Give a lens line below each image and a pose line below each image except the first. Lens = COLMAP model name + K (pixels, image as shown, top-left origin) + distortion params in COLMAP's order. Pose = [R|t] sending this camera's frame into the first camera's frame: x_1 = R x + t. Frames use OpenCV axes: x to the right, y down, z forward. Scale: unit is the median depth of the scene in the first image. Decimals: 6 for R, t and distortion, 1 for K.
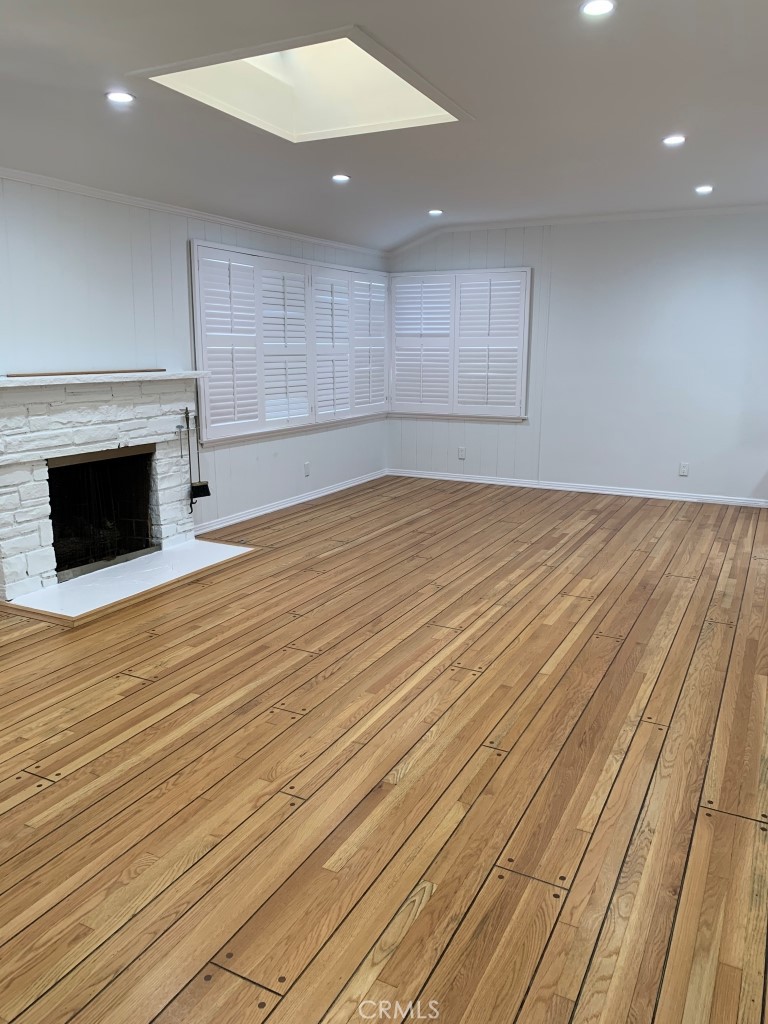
lens RADIAL K [[770.2, 0, 384.0], [0, 770.2, 512.0], [0, 0, 1]] dist [0.062510, -0.004743]
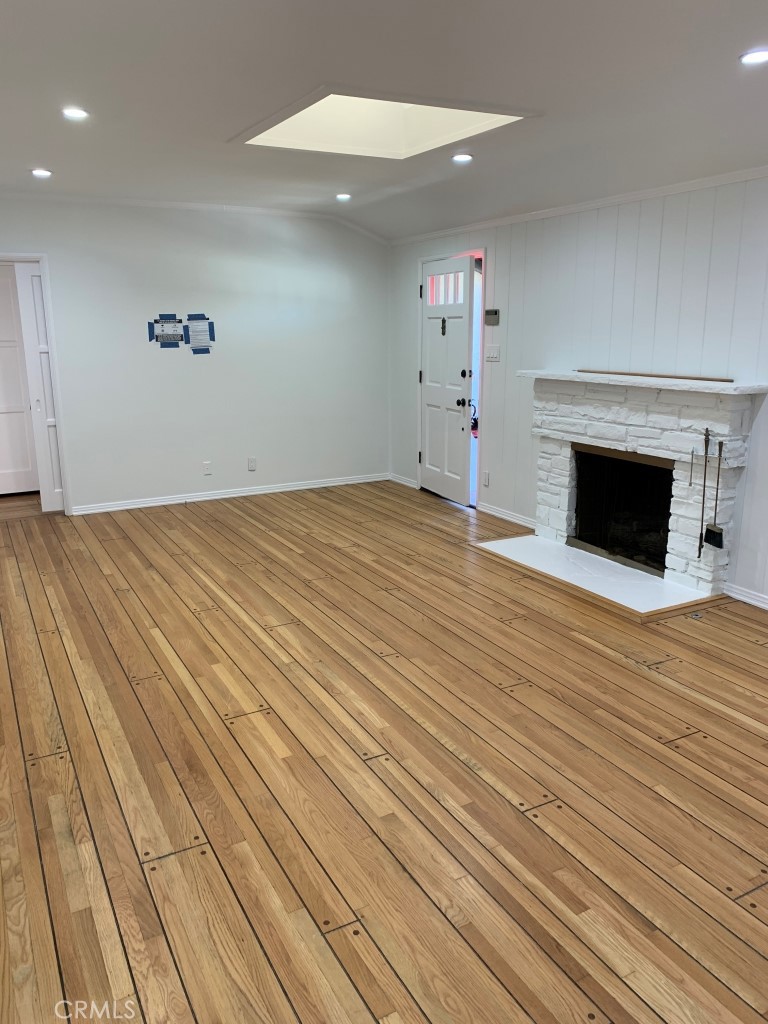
lens RADIAL K [[770.2, 0, 384.0], [0, 770.2, 512.0], [0, 0, 1]] dist [0.062510, -0.004743]
pose [[-0.560222, 0.202955, -0.803095, 0.709953], [-0.165520, 0.922539, 0.348604, -0.334159], [0.811637, 0.328224, -0.483233, 1.367377]]
